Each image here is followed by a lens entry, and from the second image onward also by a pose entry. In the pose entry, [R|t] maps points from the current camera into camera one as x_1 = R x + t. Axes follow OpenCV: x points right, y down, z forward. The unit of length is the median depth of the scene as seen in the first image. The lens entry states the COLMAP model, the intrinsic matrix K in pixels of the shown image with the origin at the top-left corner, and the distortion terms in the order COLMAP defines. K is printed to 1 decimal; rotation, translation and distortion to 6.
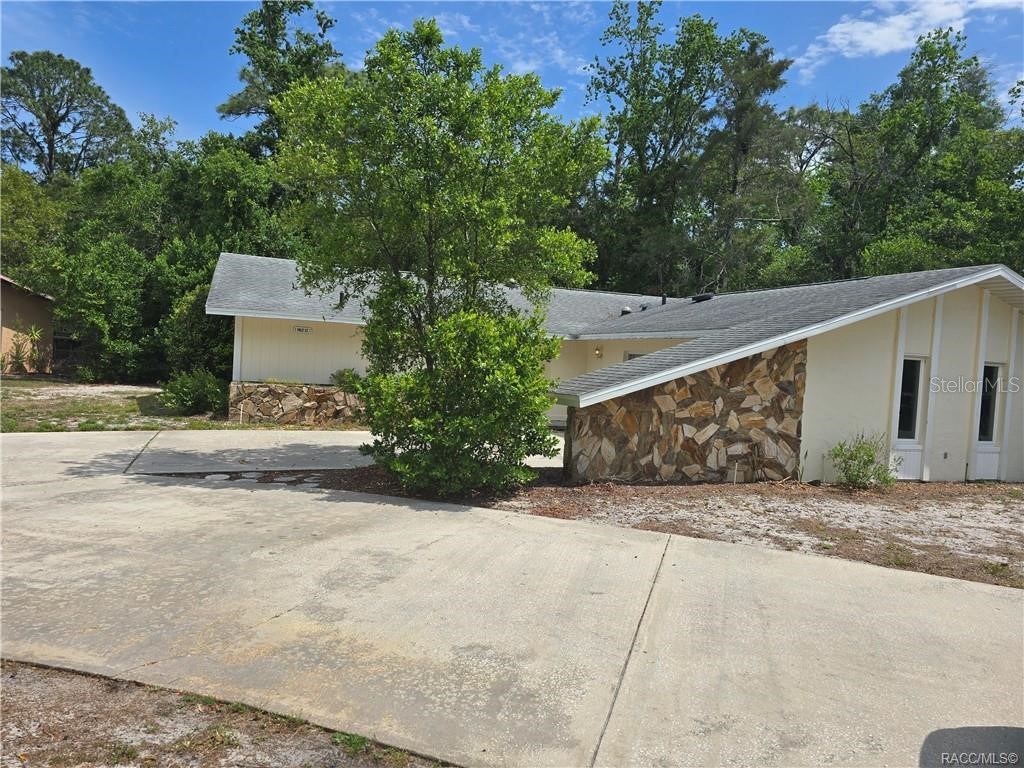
lens RADIAL K [[690.3, 0, 512.3], [0, 690.3, 378.9], [0, 0, 1]] dist [0.072274, -0.064773]
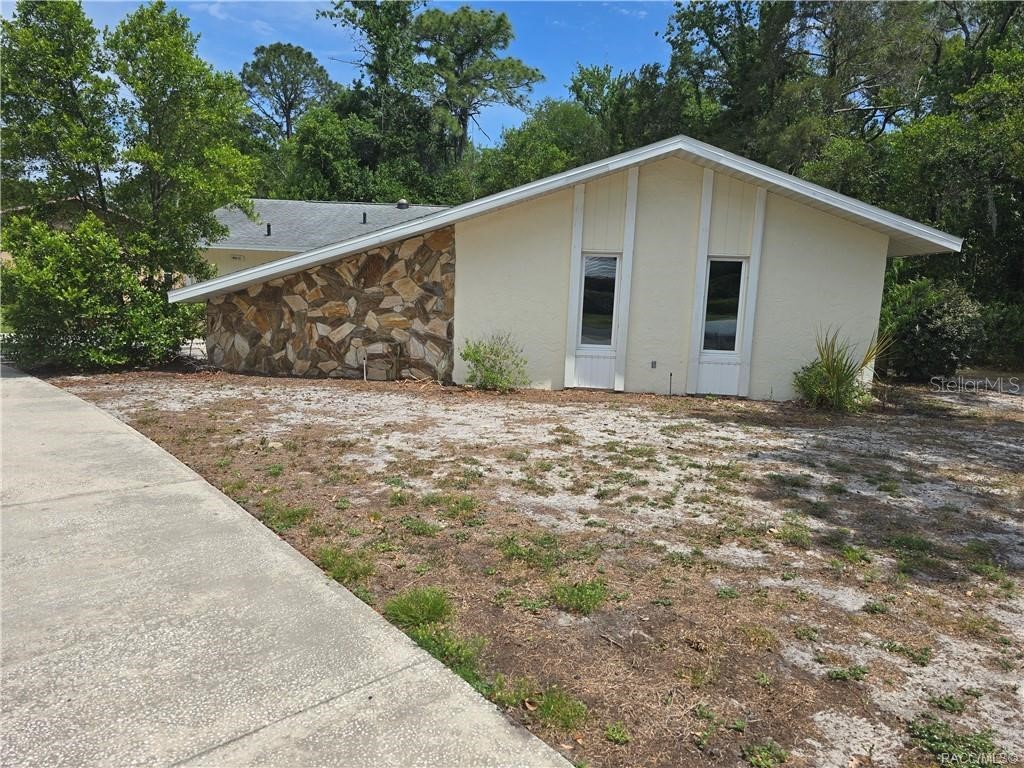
lens RADIAL K [[690.3, 0, 512.3], [0, 690.3, 387.1], [0, 0, 1]] dist [0.072274, -0.064773]
pose [[0.907593, 0.034138, -0.418460, 0.952690], [0.003544, 0.996030, 0.088943, 0.068181], [0.419835, -0.082207, 0.903870, 0.146108]]
